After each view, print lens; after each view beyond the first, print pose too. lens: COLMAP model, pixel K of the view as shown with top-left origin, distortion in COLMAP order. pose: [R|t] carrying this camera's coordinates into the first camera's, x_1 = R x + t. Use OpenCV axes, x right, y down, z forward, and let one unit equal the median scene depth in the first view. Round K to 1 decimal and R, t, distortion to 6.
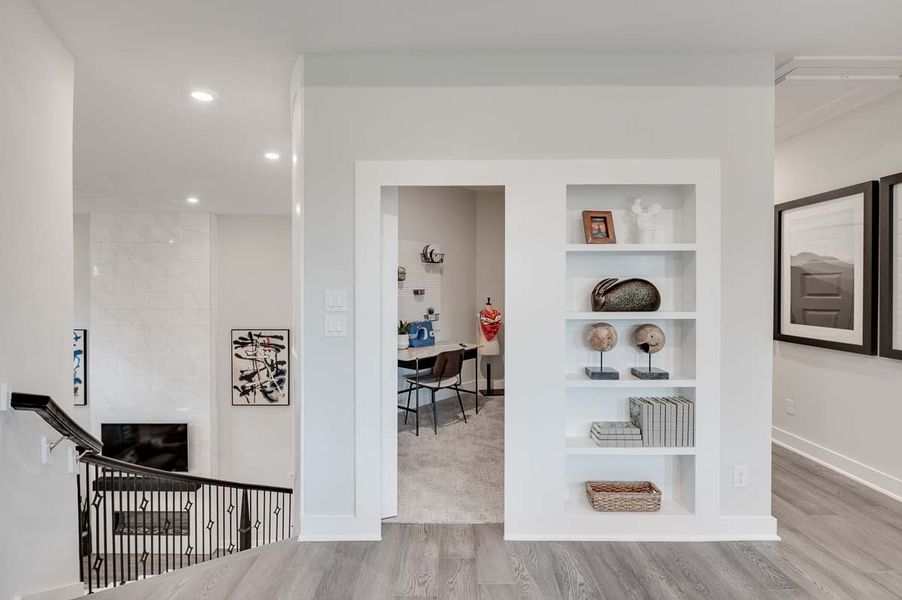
lens RADIAL K [[409.8, 0, 449.0], [0, 409.8, 290.6], [0, 0, 1]] dist [0.001261, -0.002366]
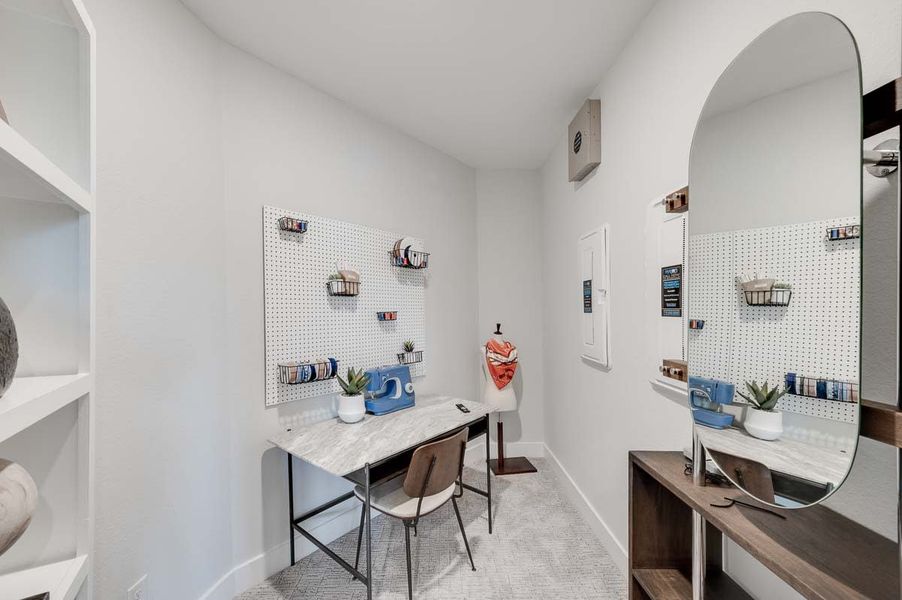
lens RADIAL K [[409.8, 0, 448.7], [0, 409.8, 307.4], [0, 0, 1]] dist [0.001261, -0.002366]
pose [[0.999693, -0.014670, 0.019984, 0.004197], [0.015048, 0.999707, -0.018945, 0.003107], [-0.019701, 0.019240, 0.999621, 0.398933]]
